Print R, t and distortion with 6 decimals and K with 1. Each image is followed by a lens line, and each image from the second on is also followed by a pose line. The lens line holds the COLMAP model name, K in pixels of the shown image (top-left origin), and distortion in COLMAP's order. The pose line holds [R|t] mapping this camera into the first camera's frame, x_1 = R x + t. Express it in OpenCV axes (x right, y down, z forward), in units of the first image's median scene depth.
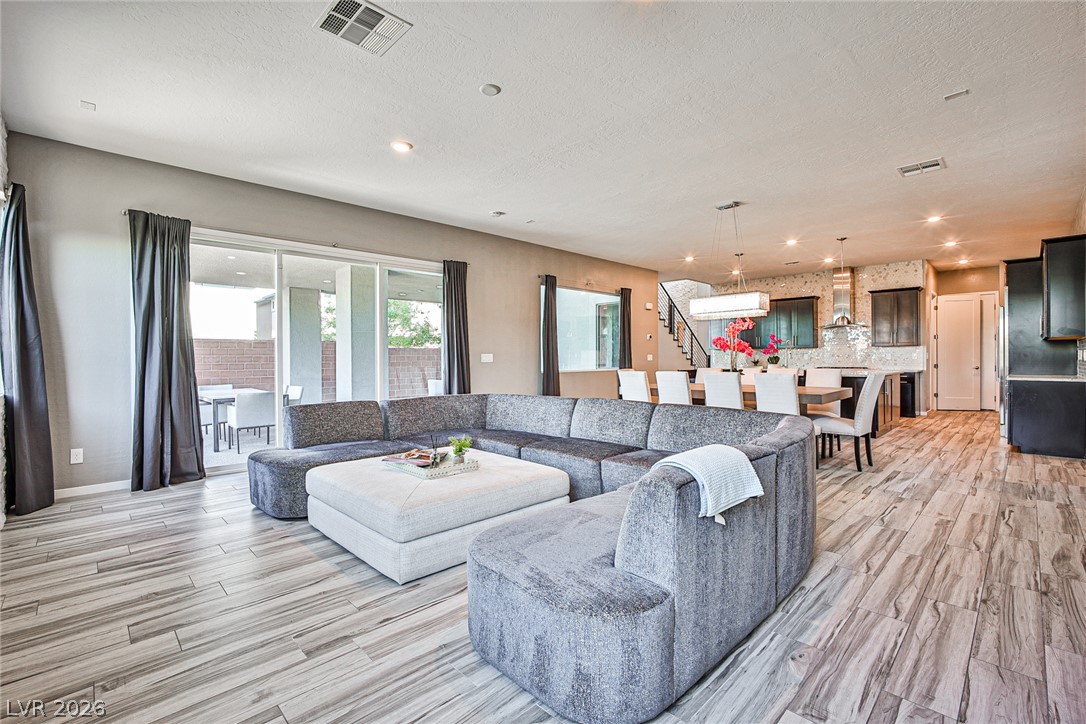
lens RADIAL K [[477.2, 0, 548.8], [0, 477.2, 363.0], [0, 0, 1]] dist [-0.027134, 0.000361]
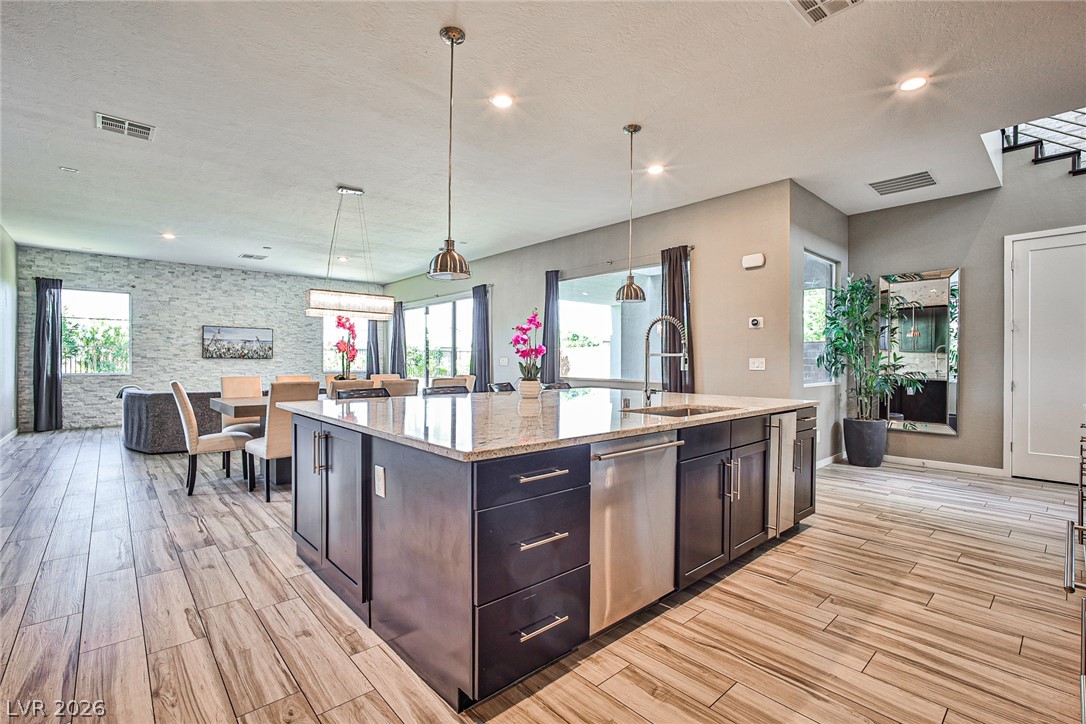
lens RADIAL K [[495.5, 0, 547.7], [0, 495.5, 361.1], [0, 0, 1]] dist [-0.011235, 0.000359]
pose [[-0.043536, 0.010948, -0.998992, 1.558478], [-0.011559, 0.999868, 0.011461, -0.038986], [0.998985, 0.012046, -0.043404, 1.700021]]
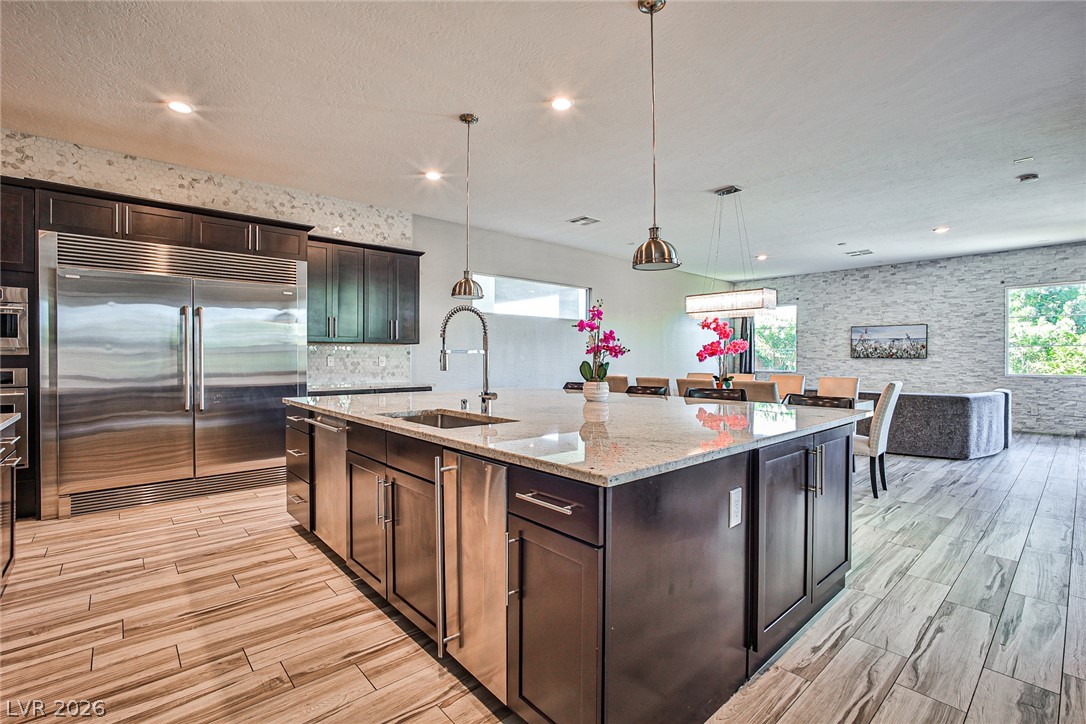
lens RADIAL K [[485.2, 0, 538.0], [0, 485.2, 359.5], [0, 0, 1]] dist [-0.010411, 0.000797]
pose [[-0.997682, 0.007431, 0.067640, 0.813609], [0.008153, 0.999913, 0.010413, -0.037686], [-0.067557, 0.010940, -0.997655, 2.329864]]
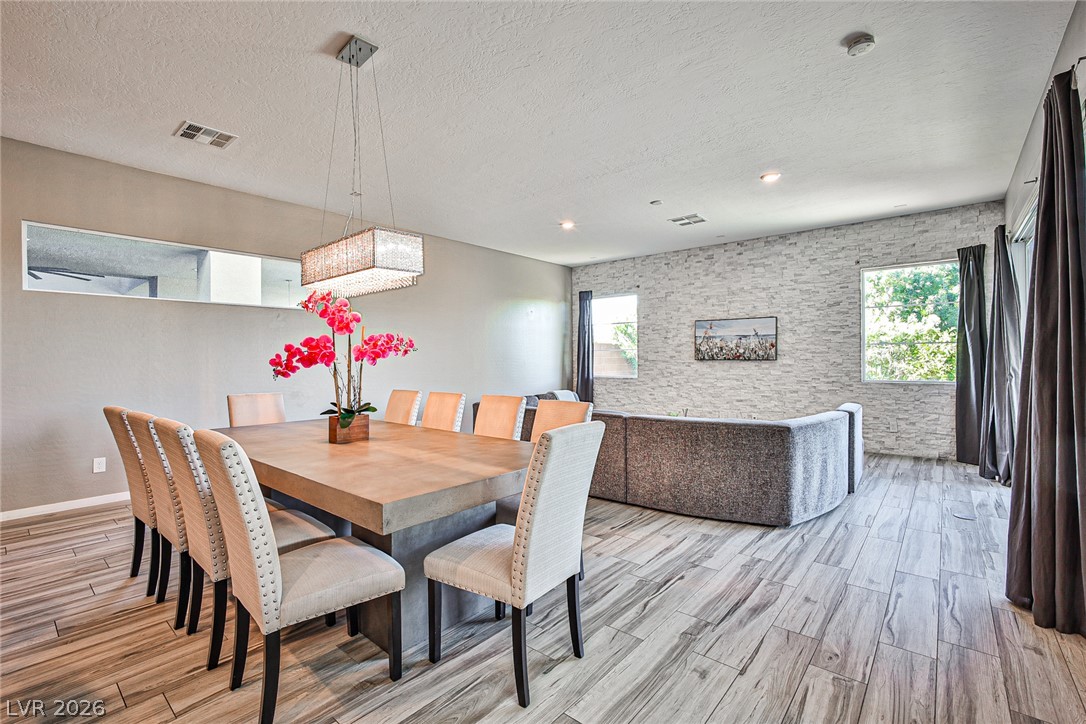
lens RADIAL K [[488.9, 0, 543.0], [0, 488.9, 362.0], [0, 0, 1]] dist [-0.030069, 0.000263]
pose [[-0.996297, 0.018587, -0.083951, 0.283843], [0.017448, 0.999746, 0.014282, -0.038529], [0.084195, 0.012764, -0.996368, 1.791456]]
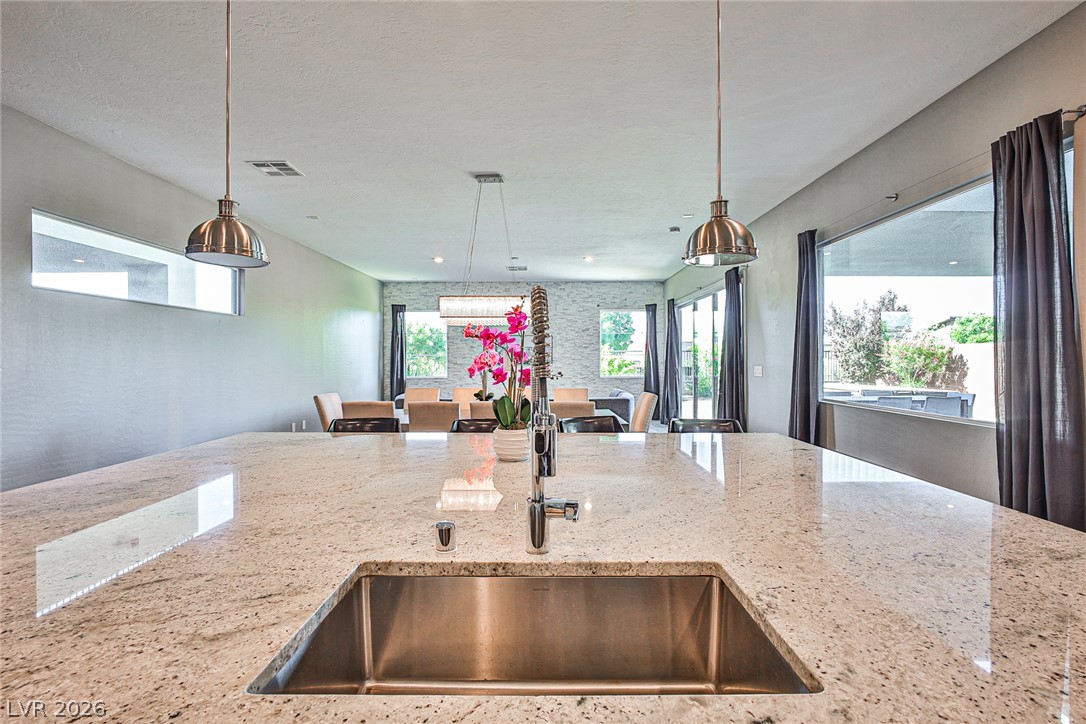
lens RADIAL K [[493.7, 0, 542.2], [0, 493.7, 358.2], [0, 0, 1]] dist [-0.037330, 0.000126]
pose [[-0.708683, 0.010212, -0.705453, 1.068193], [0.002133, 0.999922, 0.012332, -0.066022], [0.705523, 0.007235, -0.708650, 1.954281]]
